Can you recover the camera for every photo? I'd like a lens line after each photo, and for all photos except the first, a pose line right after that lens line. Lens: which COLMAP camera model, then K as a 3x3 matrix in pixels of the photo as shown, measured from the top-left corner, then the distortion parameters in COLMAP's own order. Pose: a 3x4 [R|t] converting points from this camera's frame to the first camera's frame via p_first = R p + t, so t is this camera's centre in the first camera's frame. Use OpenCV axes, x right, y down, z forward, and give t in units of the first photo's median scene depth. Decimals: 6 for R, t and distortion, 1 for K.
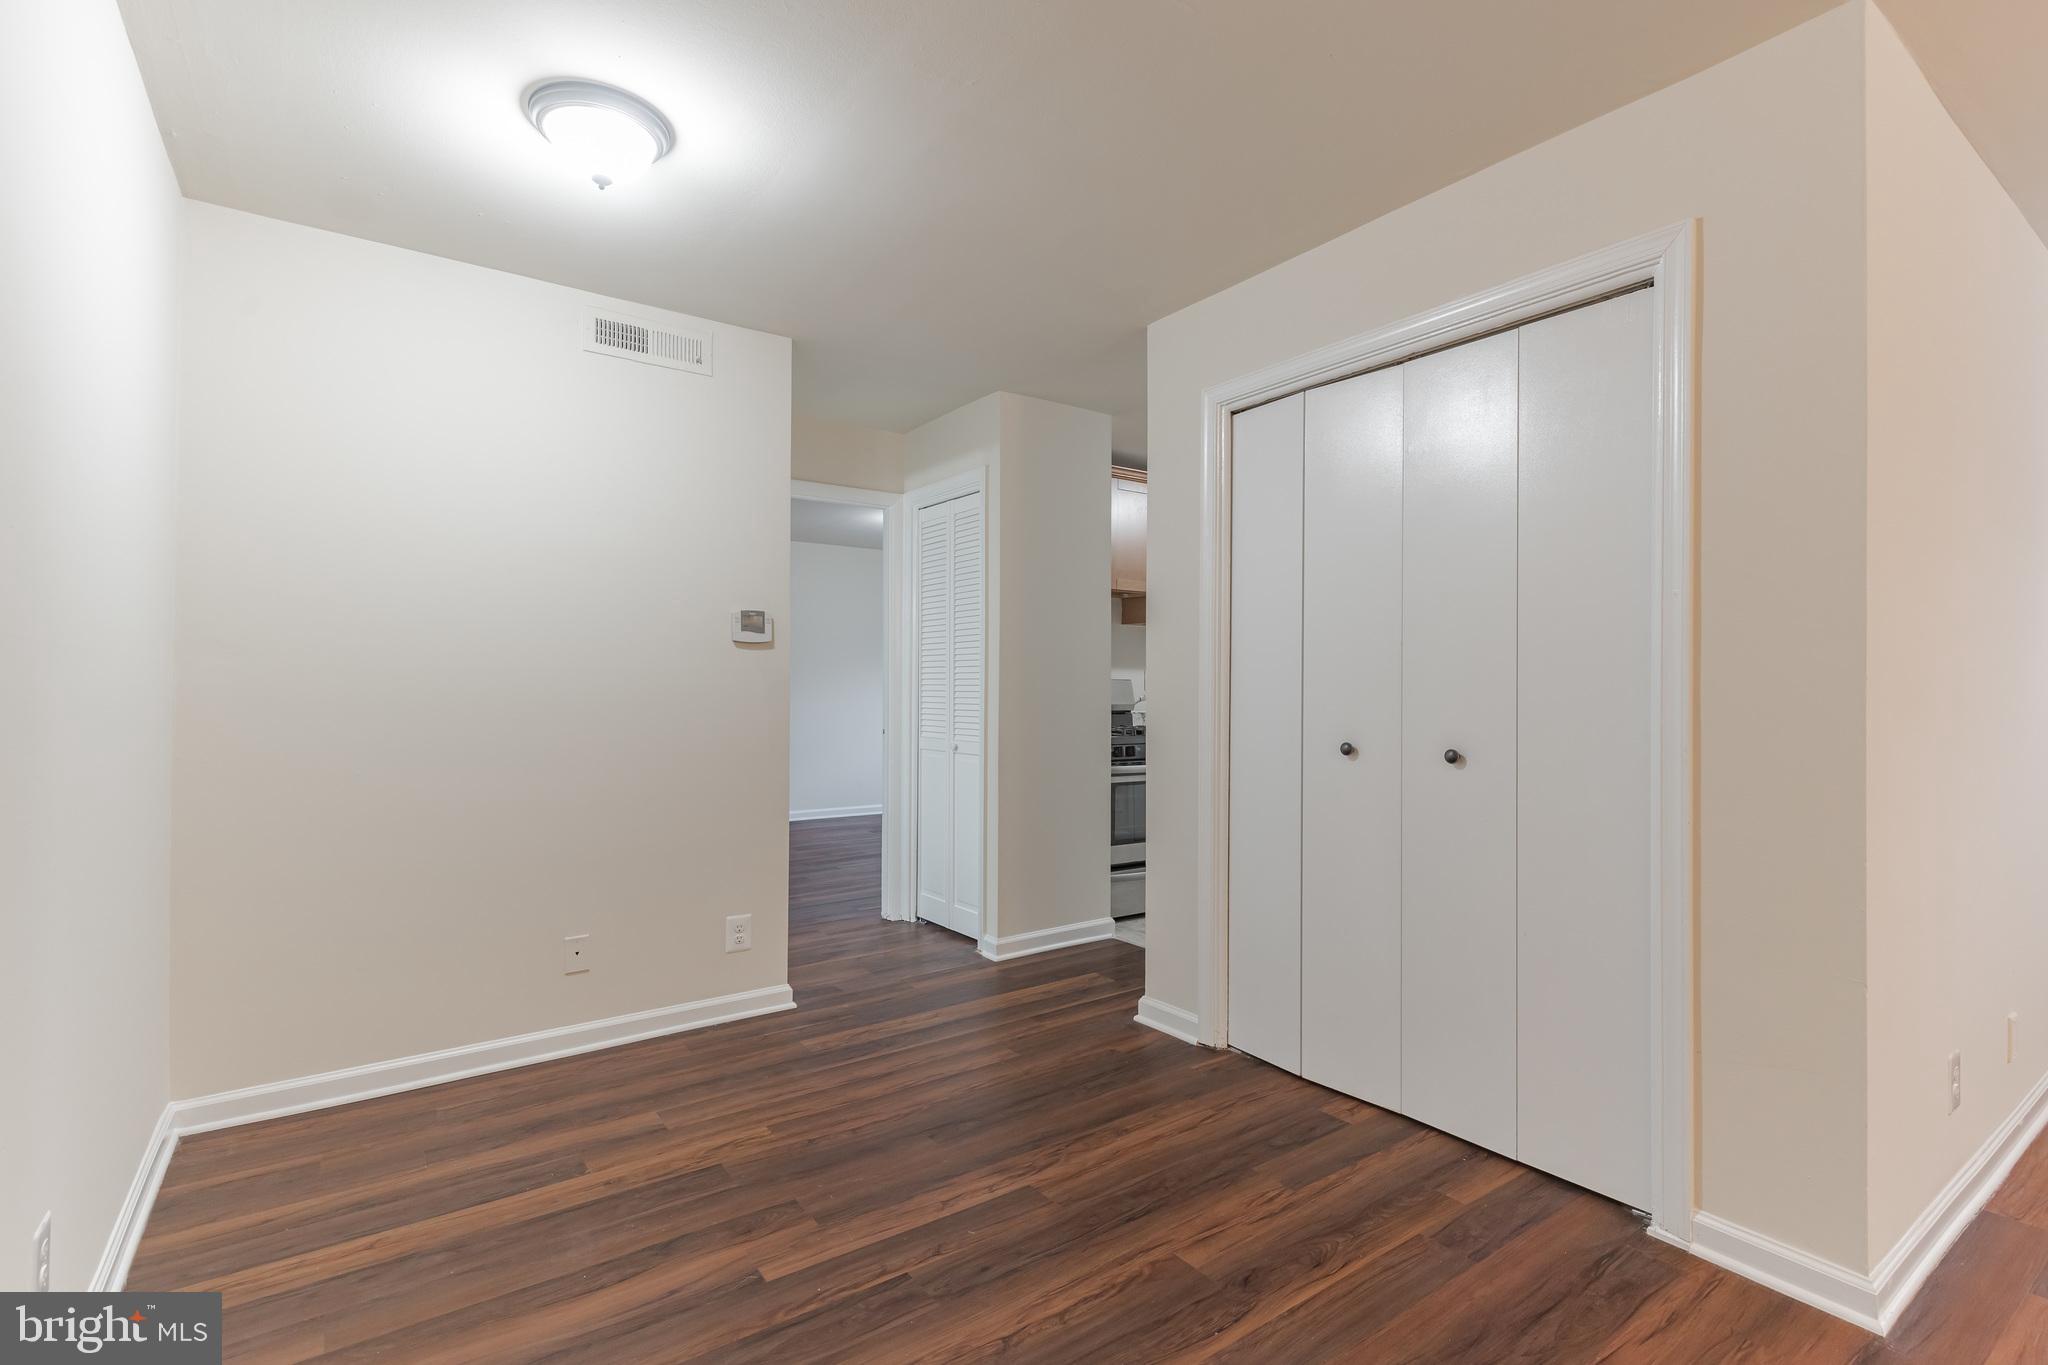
lens RADIAL K [[947.0, 0, 1028.5], [0, 947.0, 674.9], [0, 0, 1]] dist [-0.002837, -0.000449]
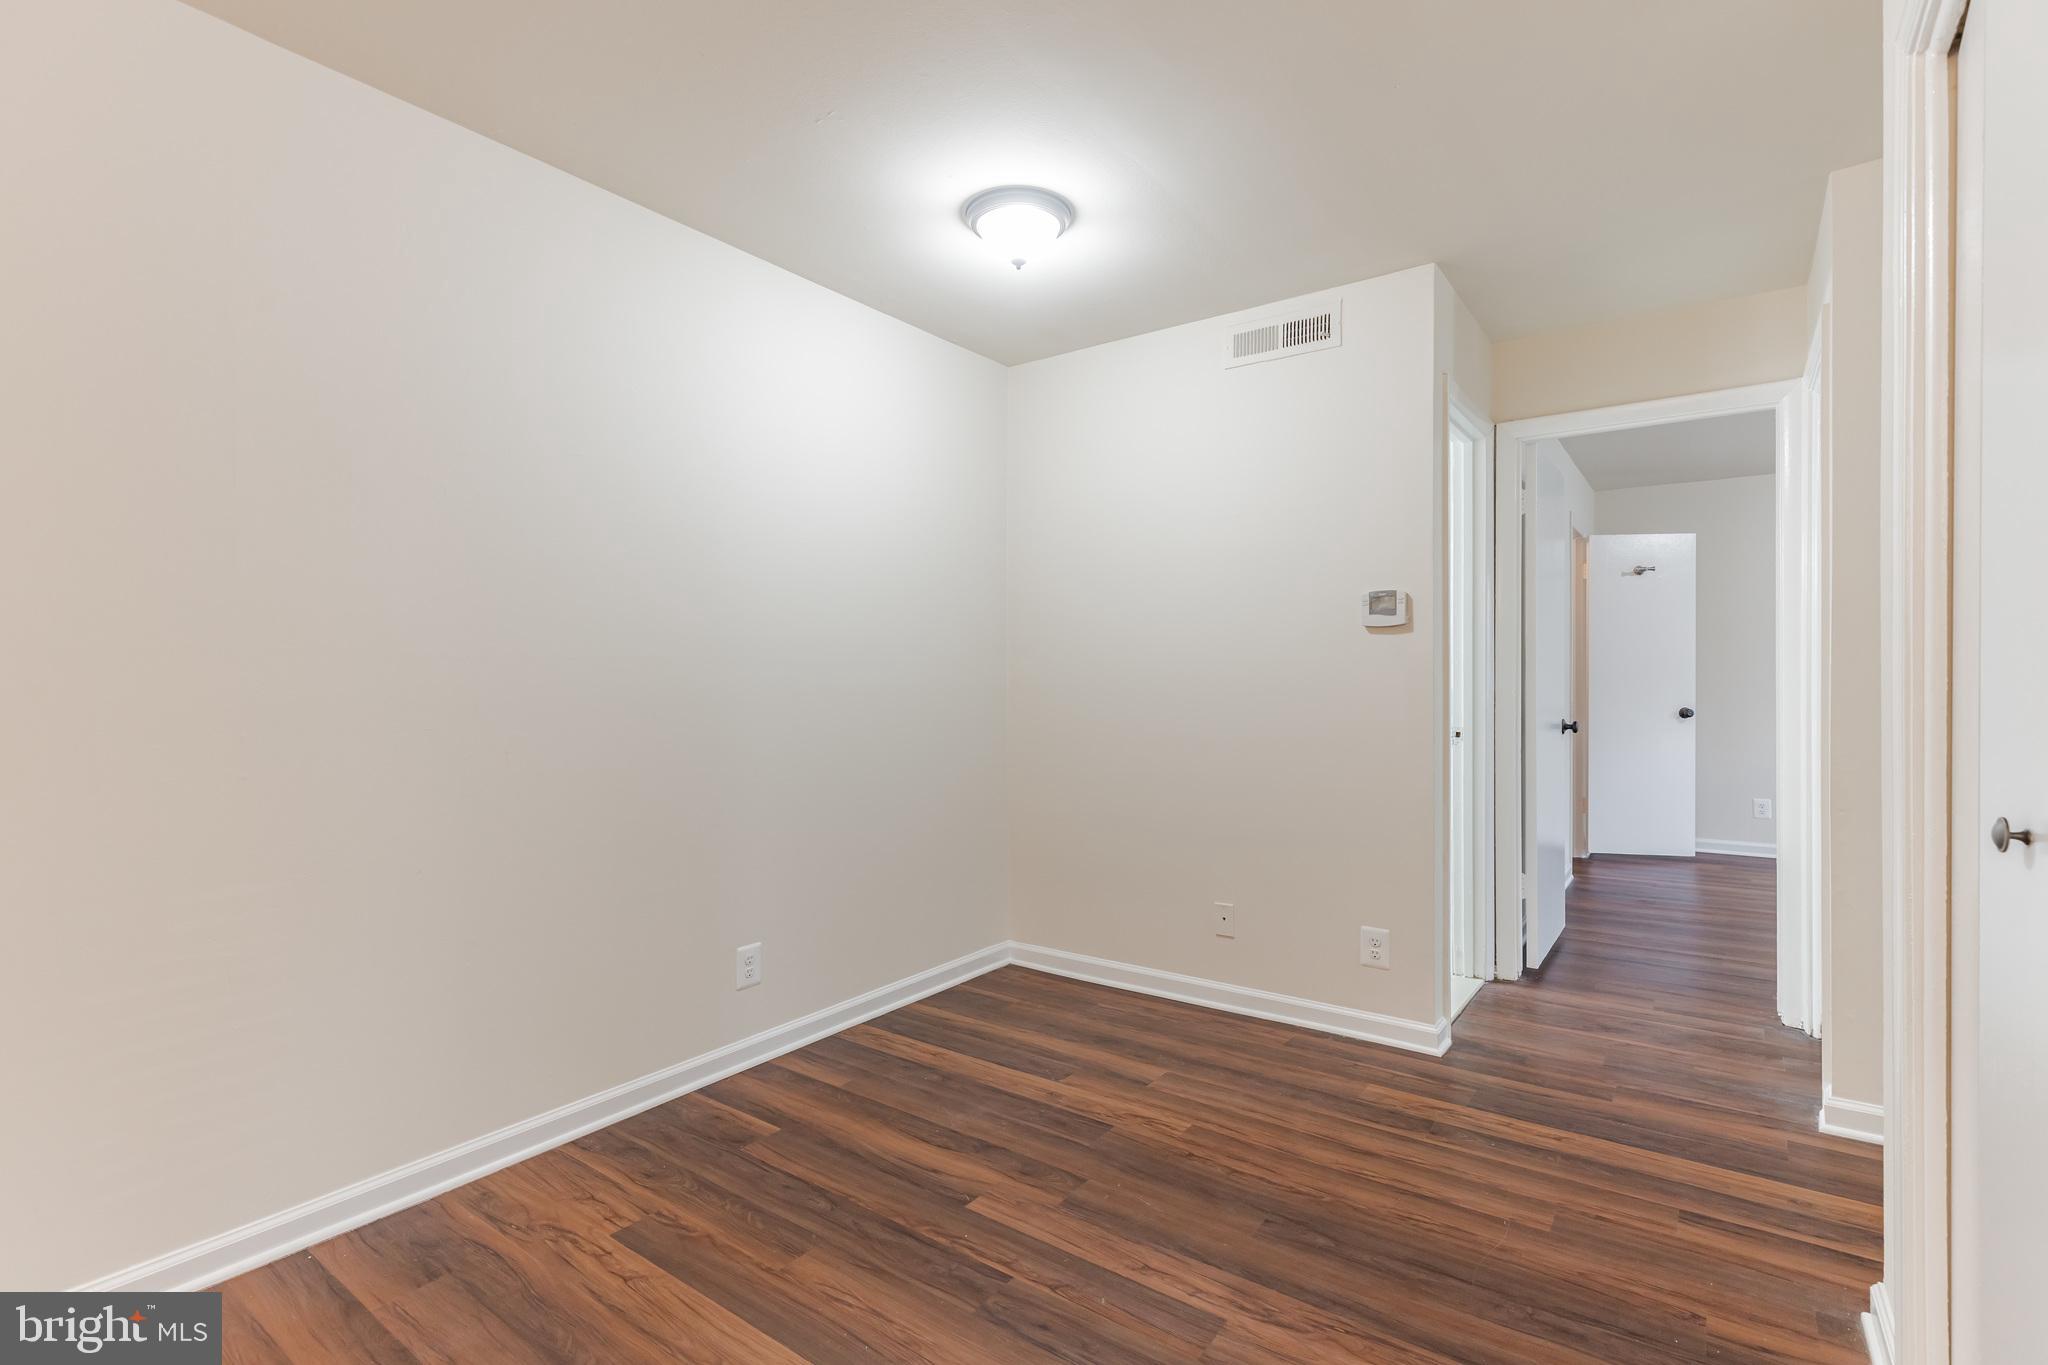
lens RADIAL K [[947.0, 0, 1030.8], [0, 947.0, 688.8], [0, 0, 1]] dist [-0.002837, -0.000449]
pose [[0.316593, 0.011886, -0.948487, 0.571228], [0.012884, 0.999775, 0.016829, 0.006396], [0.948474, -0.017549, 0.316368, 0.516553]]
